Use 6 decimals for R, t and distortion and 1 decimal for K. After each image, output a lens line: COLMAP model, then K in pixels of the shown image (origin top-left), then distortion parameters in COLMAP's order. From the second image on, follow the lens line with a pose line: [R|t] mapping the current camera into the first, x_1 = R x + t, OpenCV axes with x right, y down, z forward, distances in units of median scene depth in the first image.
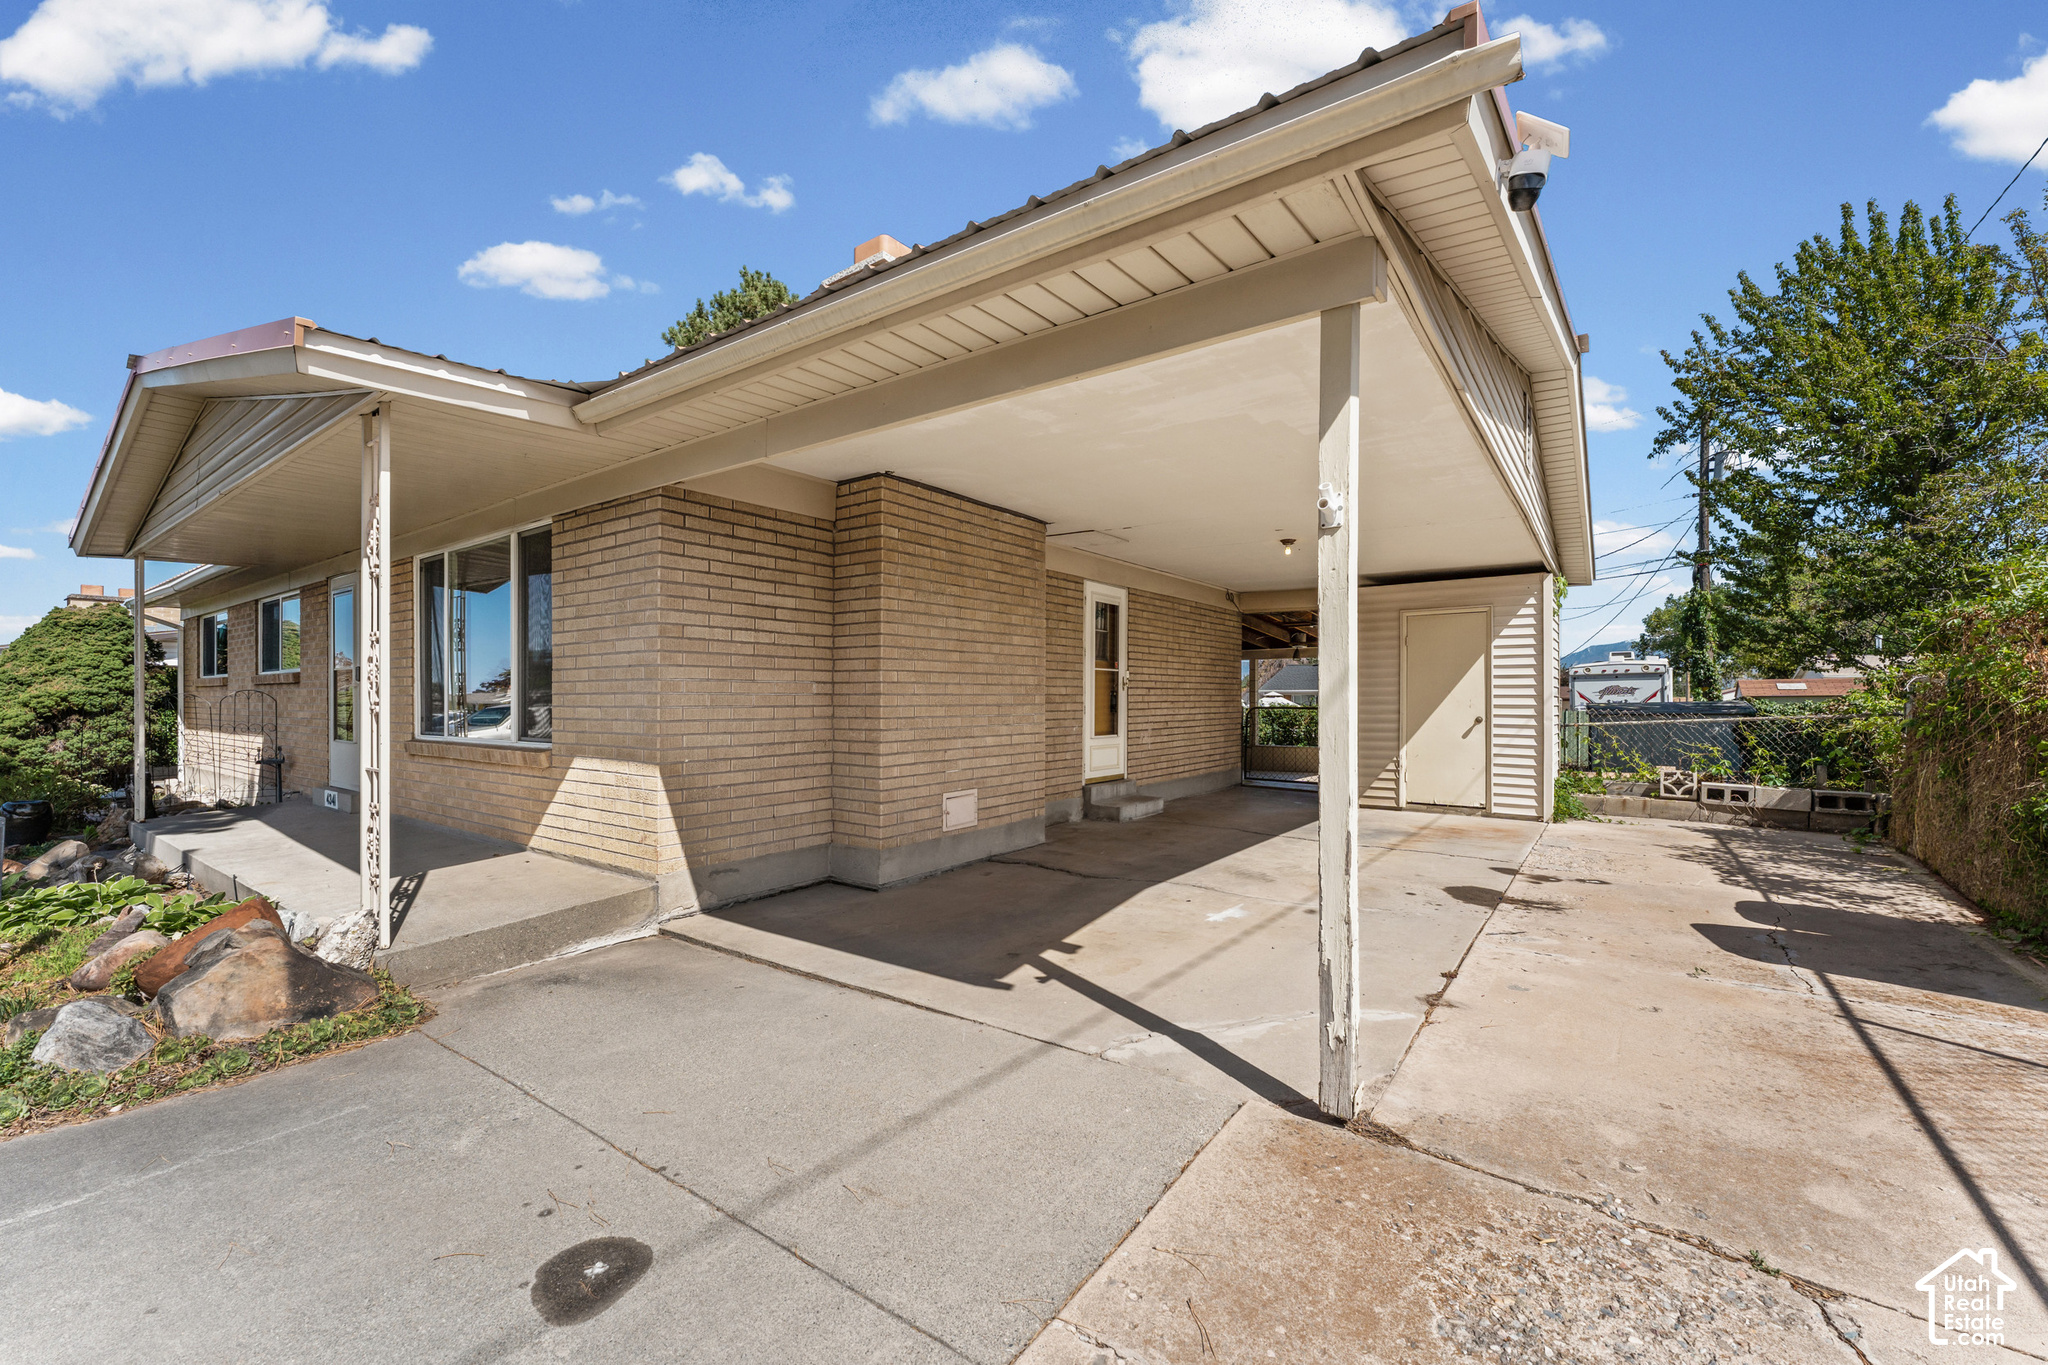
lens RADIAL K [[819.7, 0, 1029.2], [0, 819.7, 701.3], [0, 0, 1]] dist [-0.000284, -0.000517]
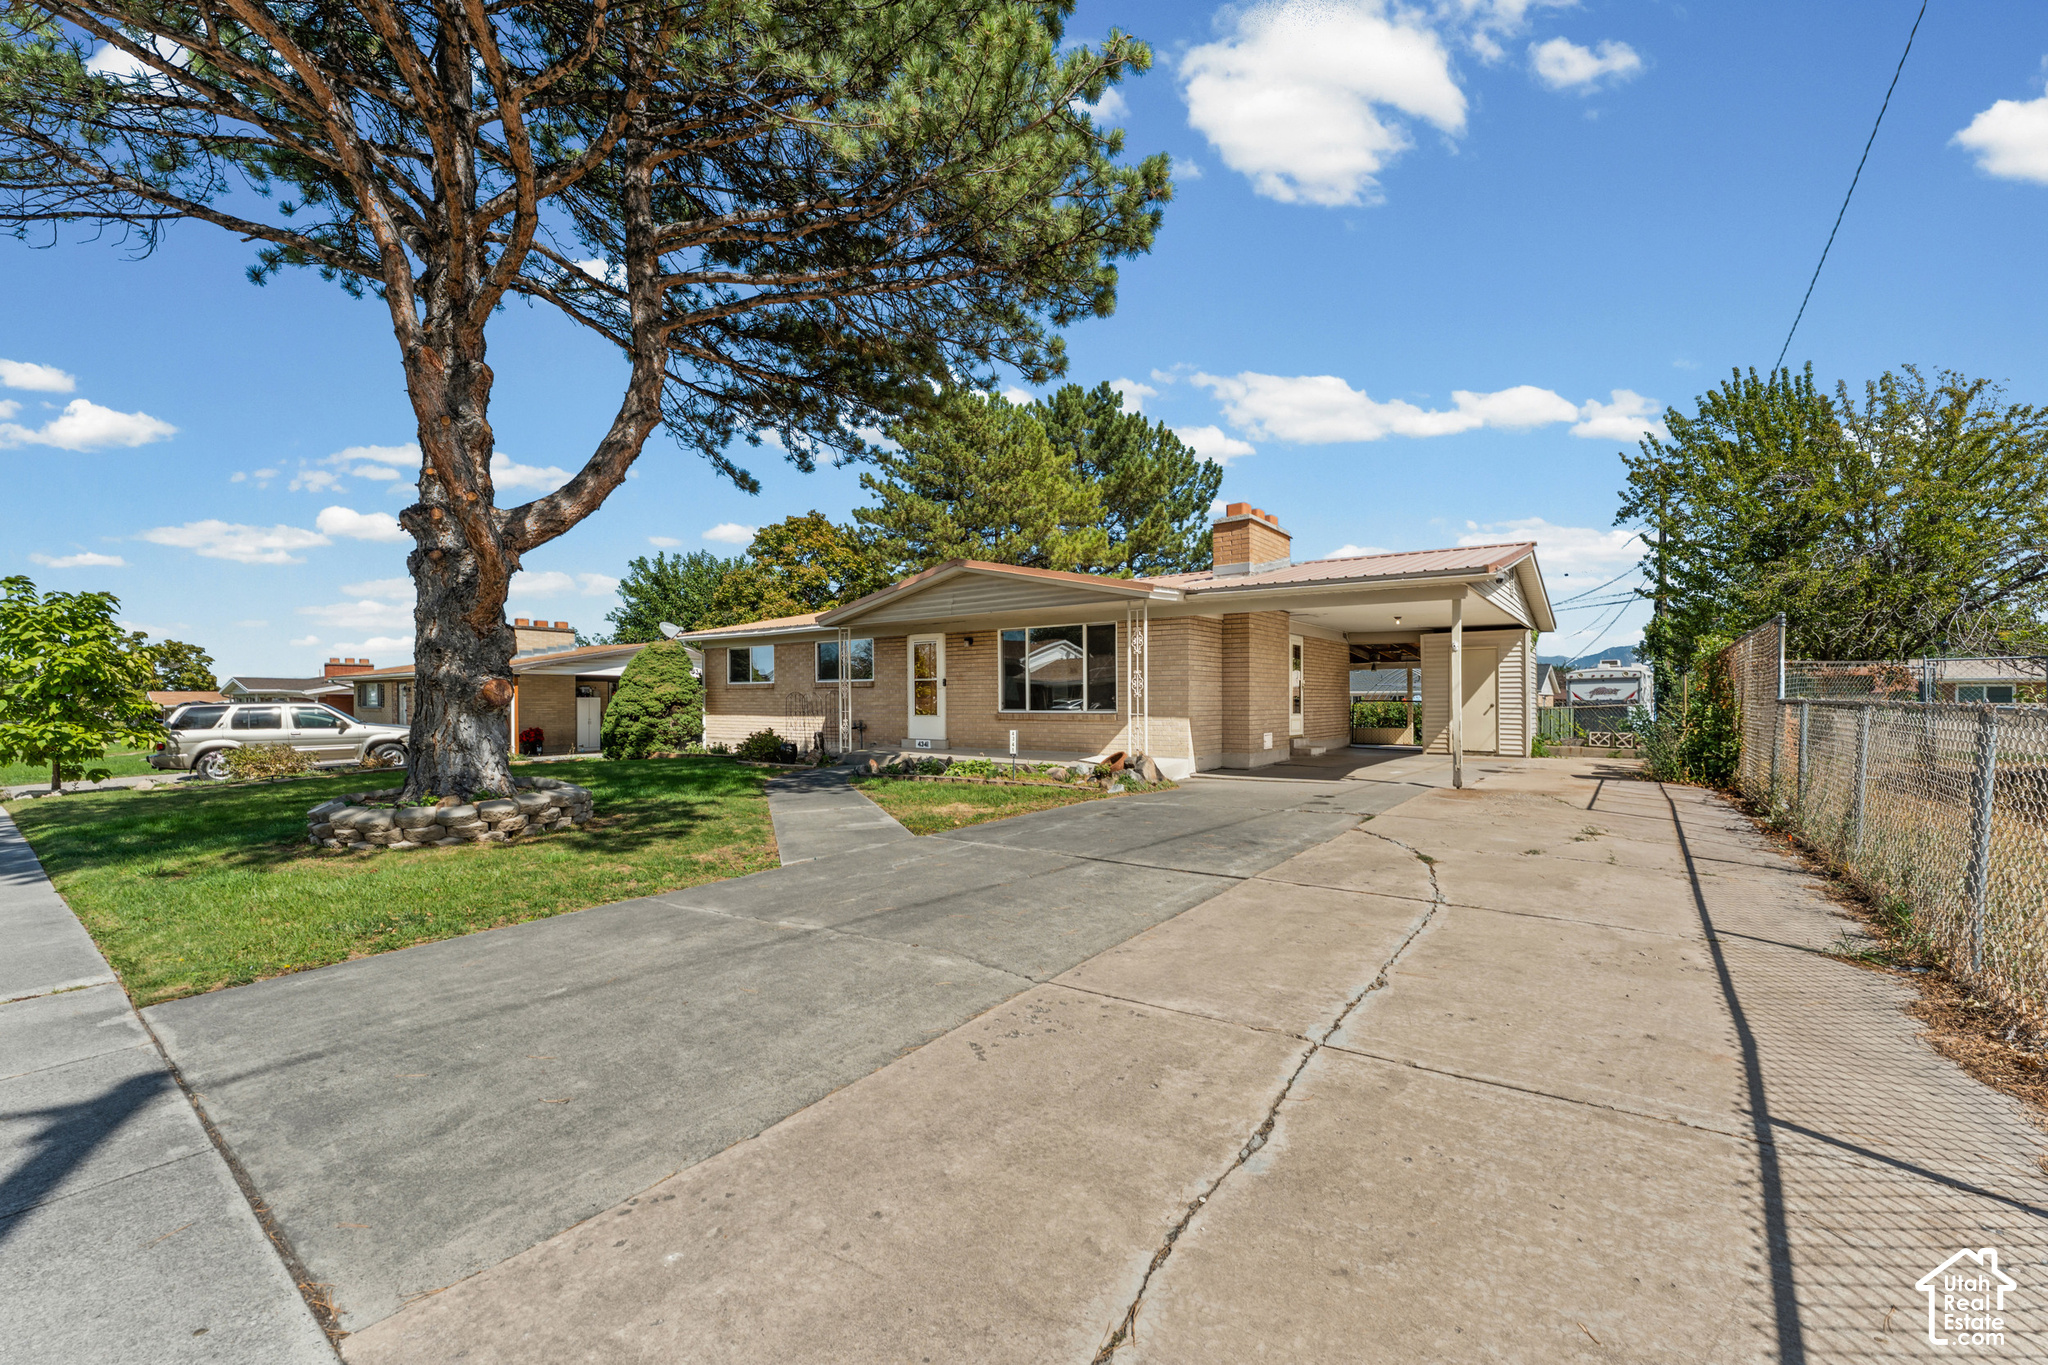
lens RADIAL K [[819.7, 0, 1018.7], [0, 819.7, 673.7], [0, 0, 1]] dist [-0.000284, -0.000517]
pose [[0.999688, 0.003852, -0.024693, -0.241217], [-0.004623, 0.999501, -0.031256, 0.005480], [0.024561, 0.031360, 0.999206, -0.445806]]
